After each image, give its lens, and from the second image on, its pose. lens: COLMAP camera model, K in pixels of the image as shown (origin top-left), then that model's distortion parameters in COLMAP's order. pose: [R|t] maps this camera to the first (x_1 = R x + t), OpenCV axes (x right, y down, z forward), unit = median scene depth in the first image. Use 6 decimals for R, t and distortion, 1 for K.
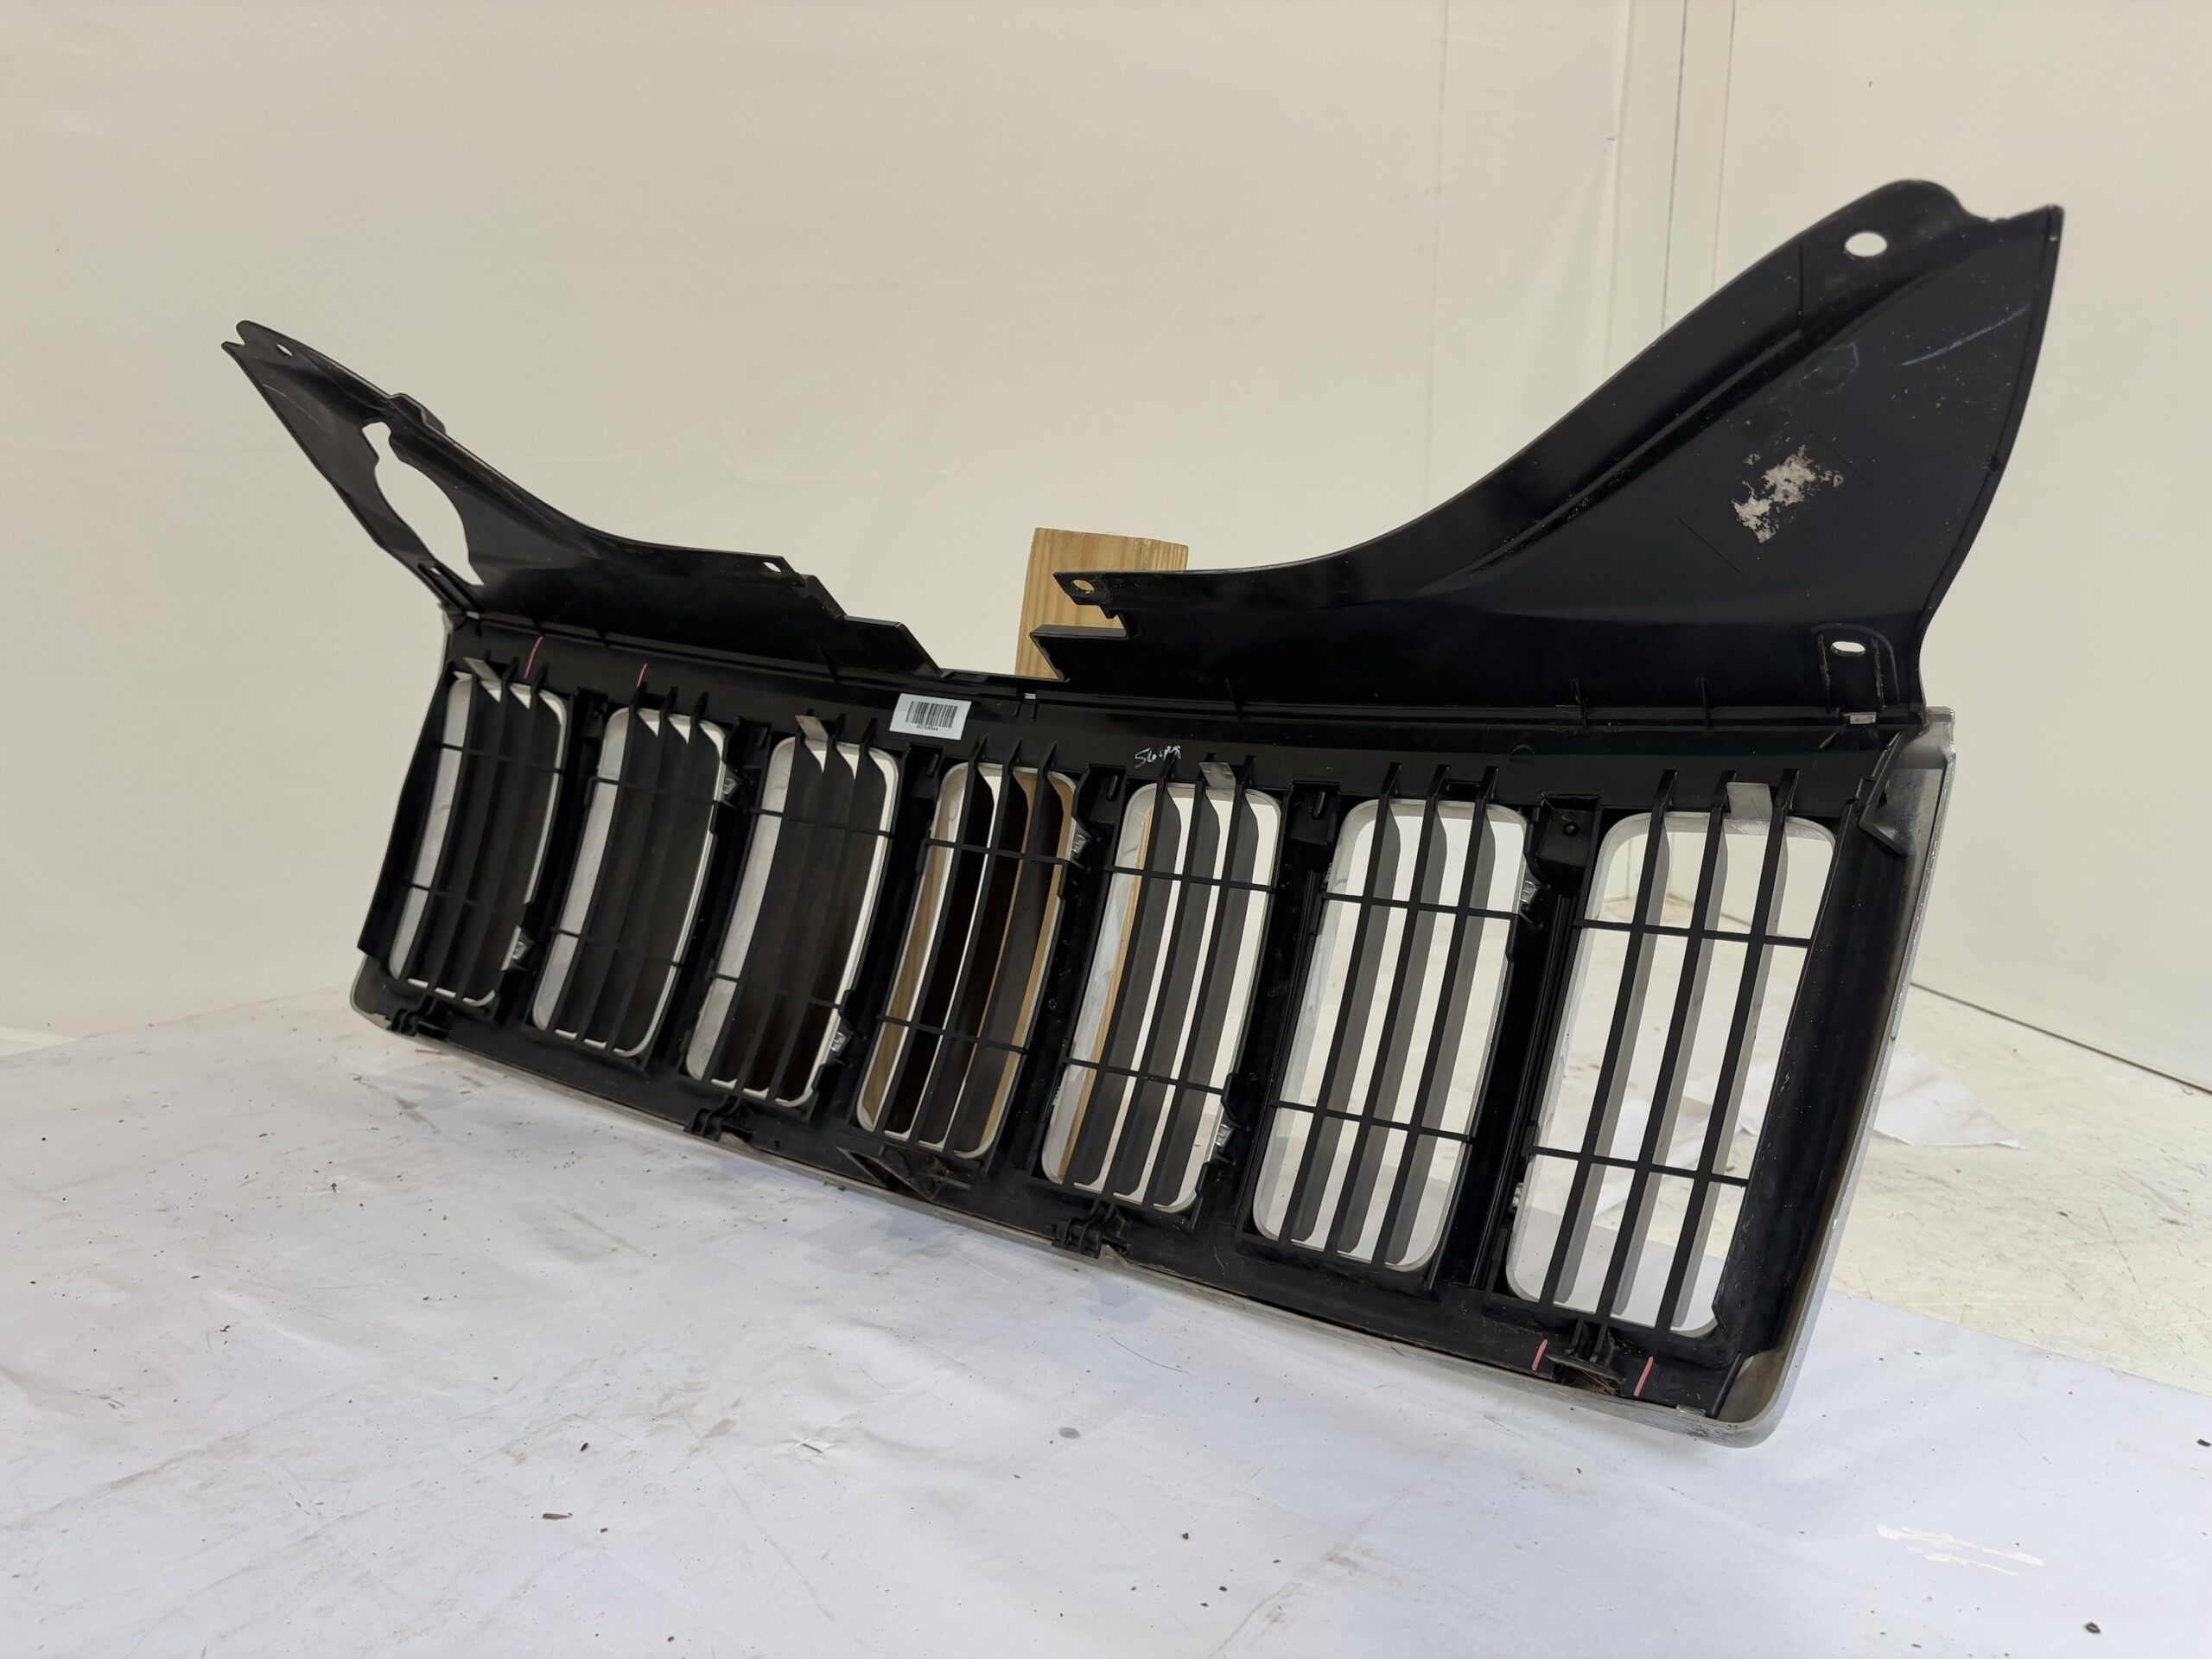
lens RADIAL K [[1729.6, 0, 1094.8], [0, 1729.6, 836.2], [0, 0, 1]] dist [0.001102, -0.008932]
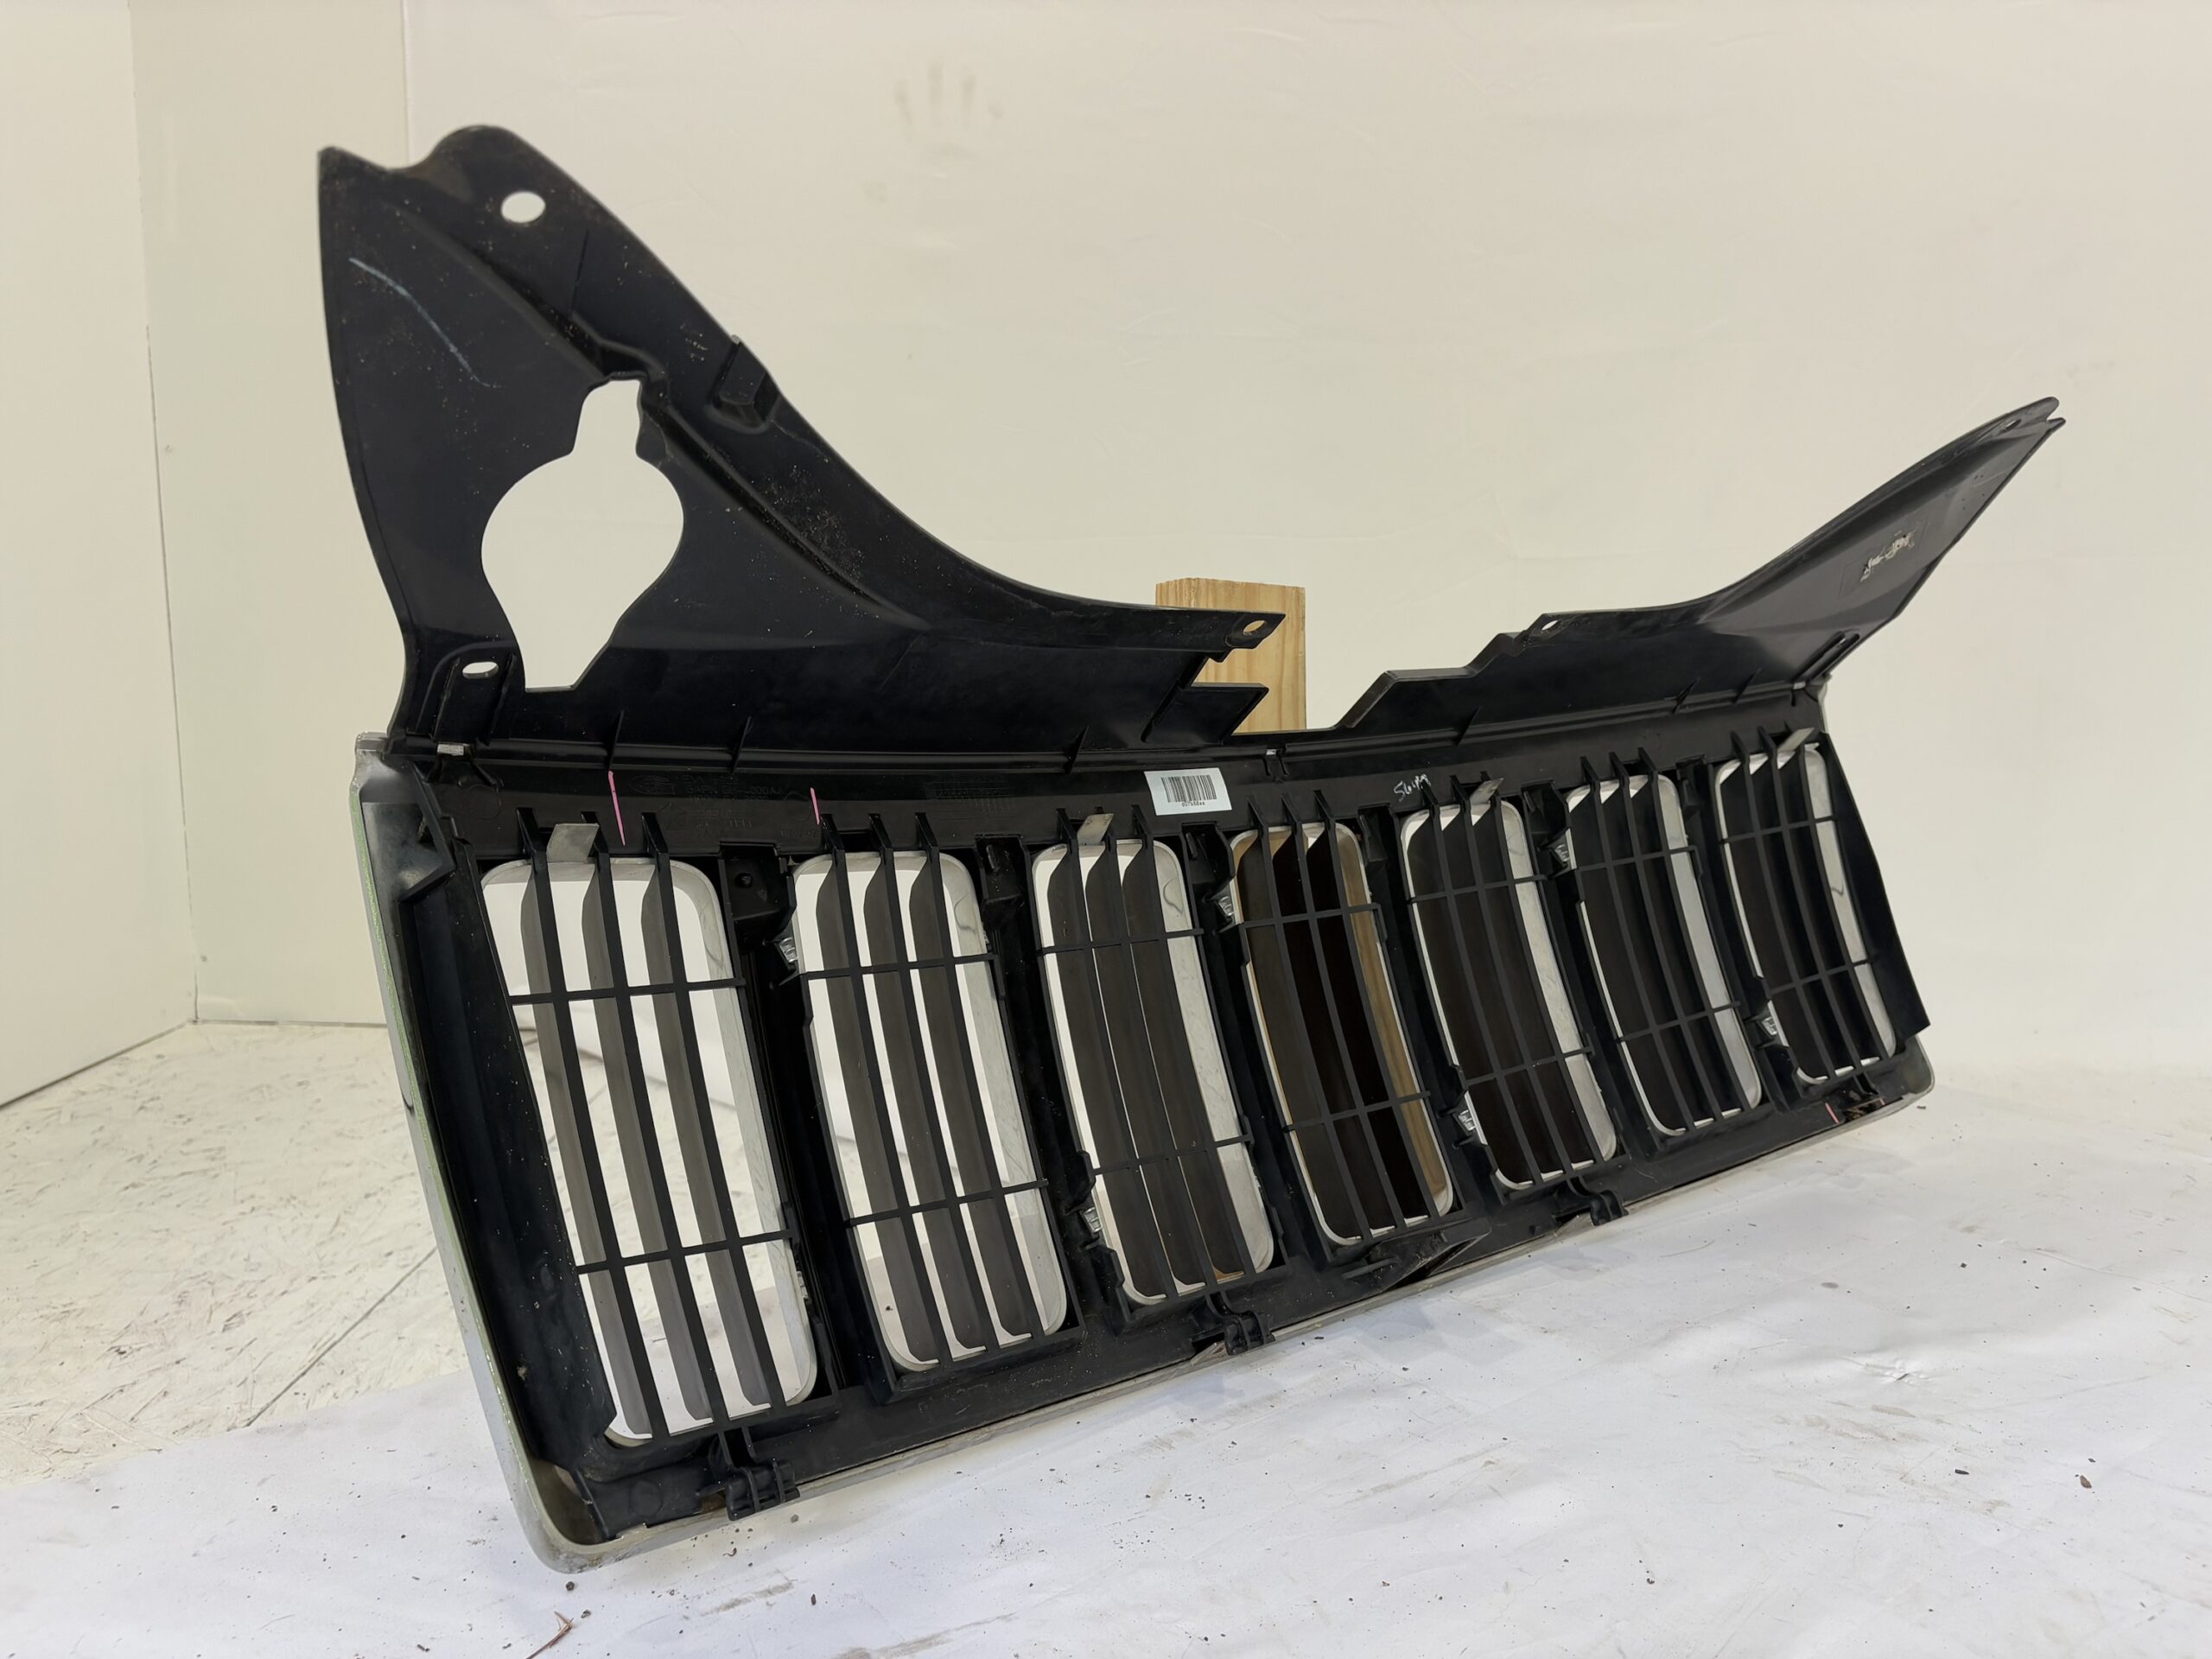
lens RADIAL K [[1729.6, 0, 1094.8], [0, 1729.6, 836.2], [0, 0, 1]] dist [0.001102, -0.008932]
pose [[0.305977, -0.156954, 0.939012, -0.942399], [0.162097, 0.980504, 0.111070, -0.153177], [-0.938138, 0.118226, 0.325453, 0.774266]]
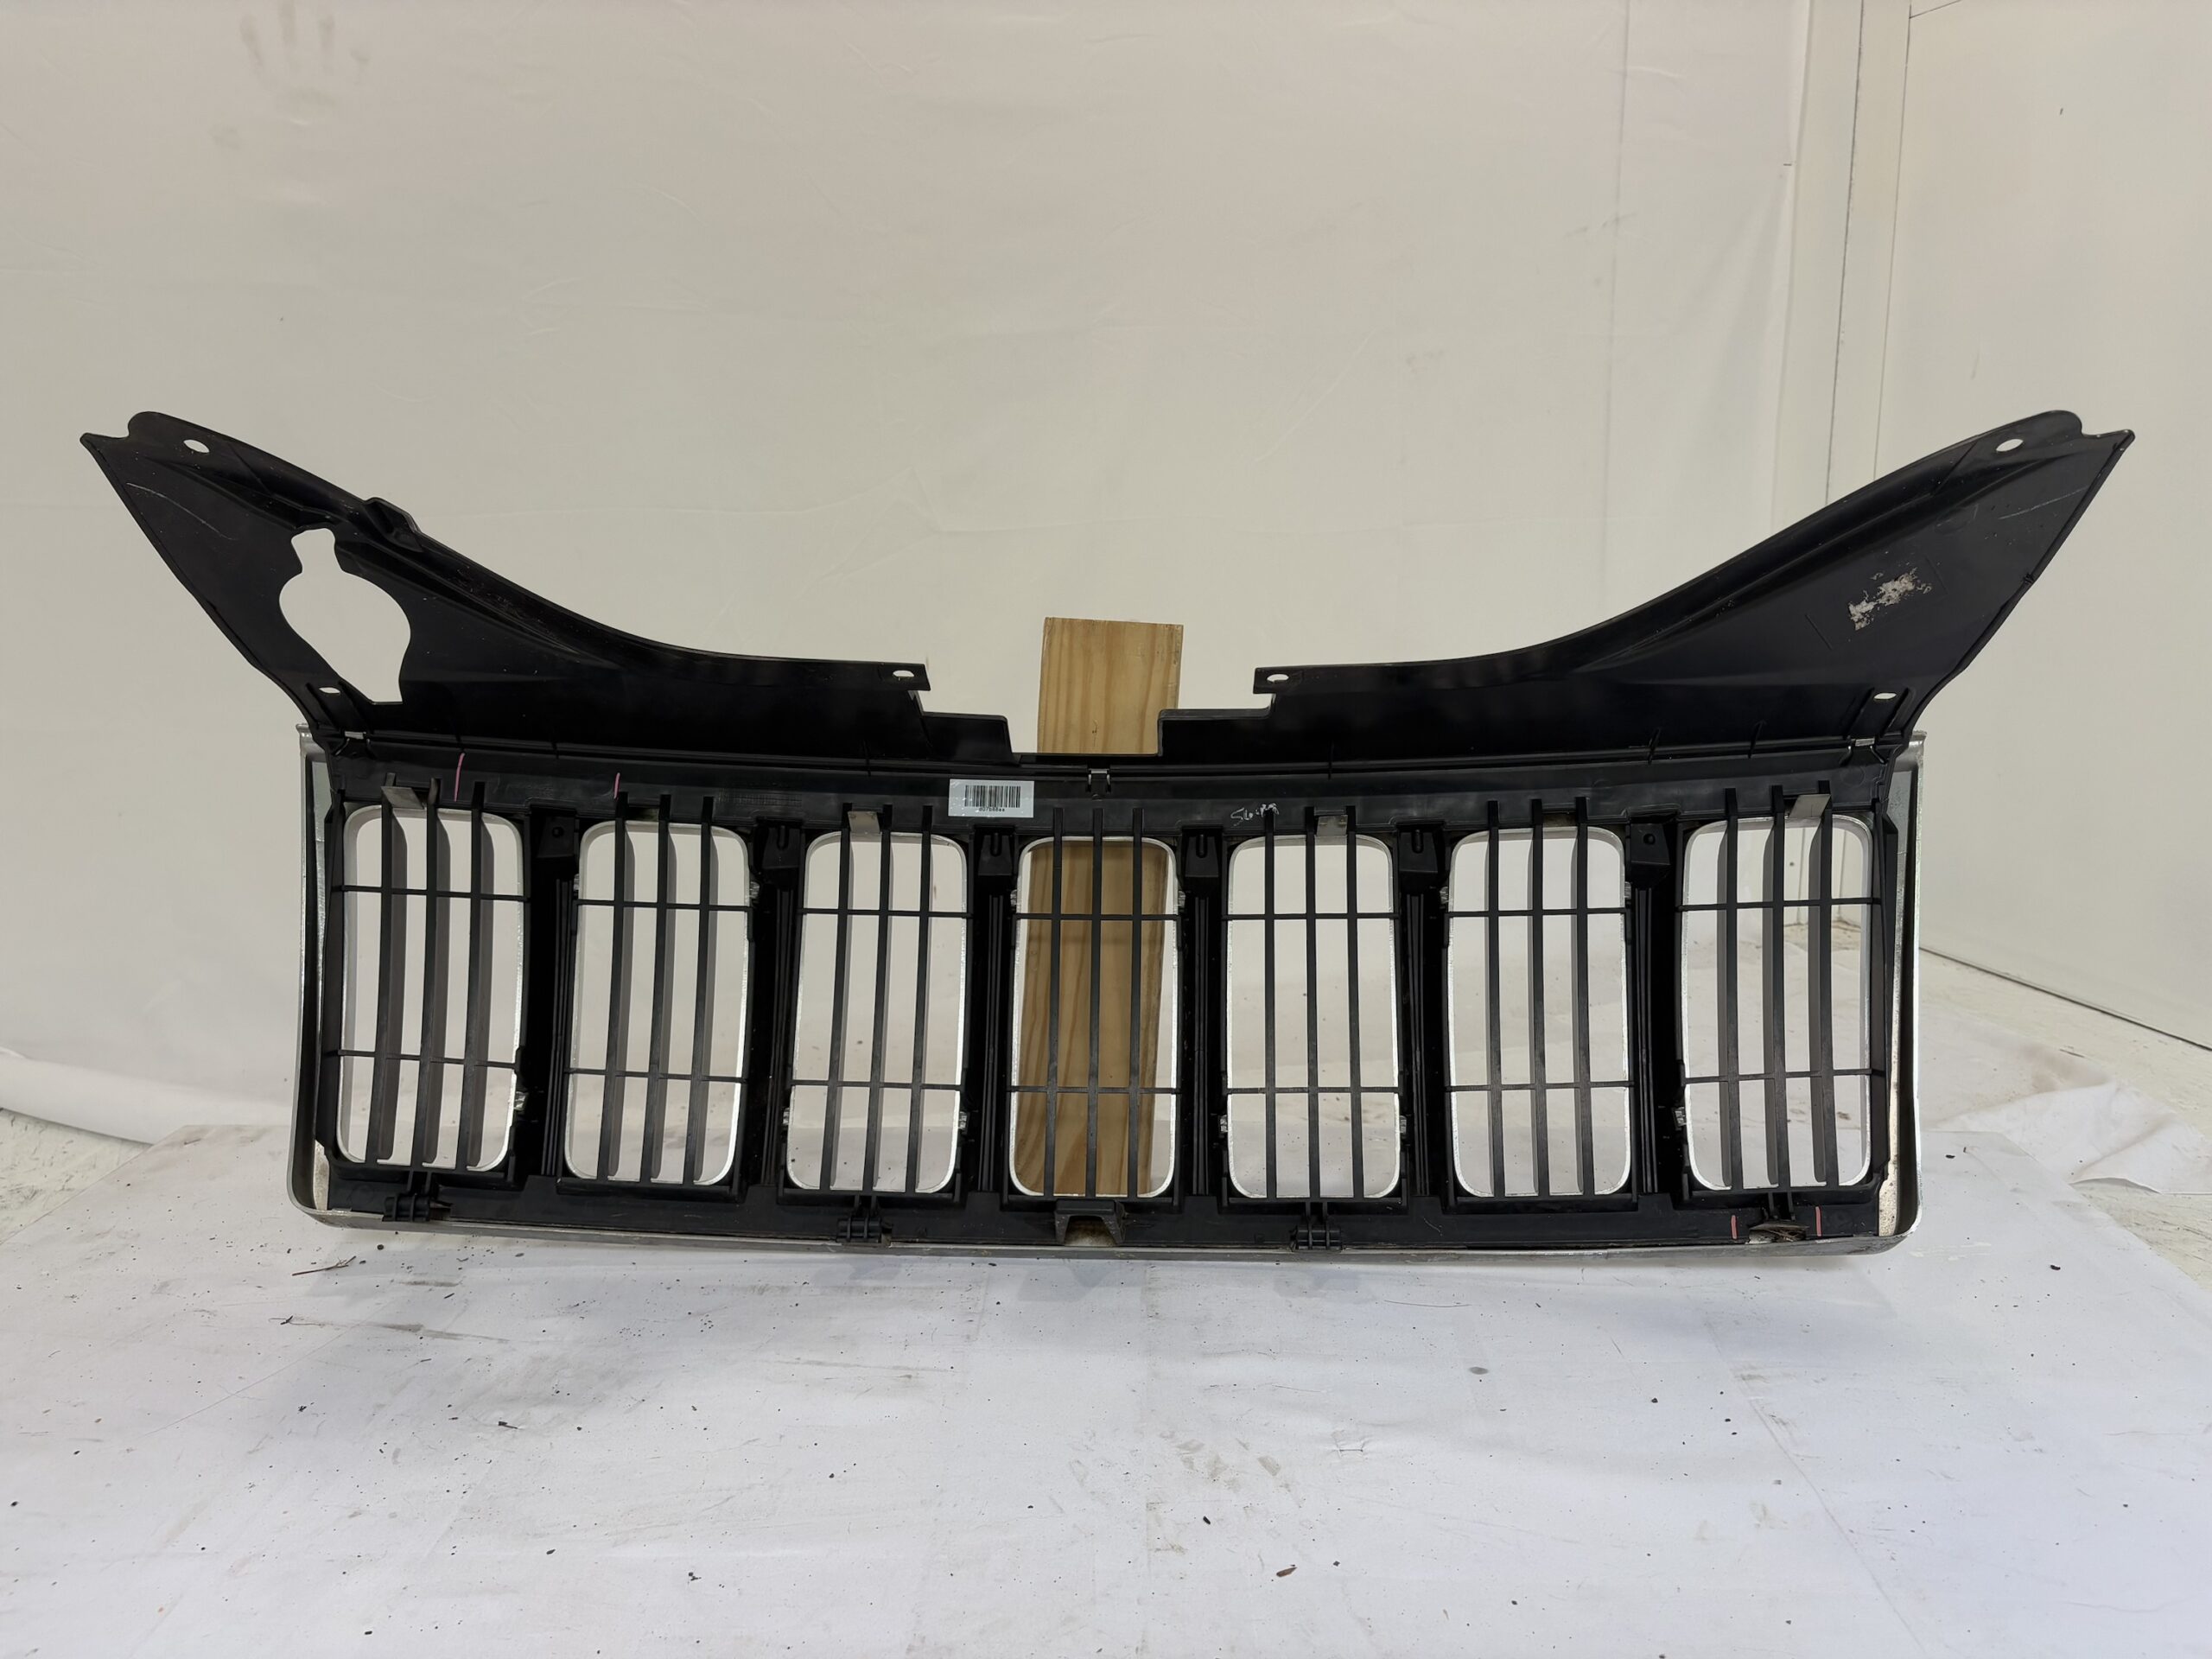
lens RADIAL K [[1729.6, 0, 1094.8], [0, 1729.6, 836.2], [0, 0, 1]] dist [0.001102, -0.008932]
pose [[0.843583, -0.123698, 0.522557, -0.603893], [0.113516, 0.992195, 0.051615, -0.095092], [-0.524863, 0.015777, 0.851040, 0.071155]]
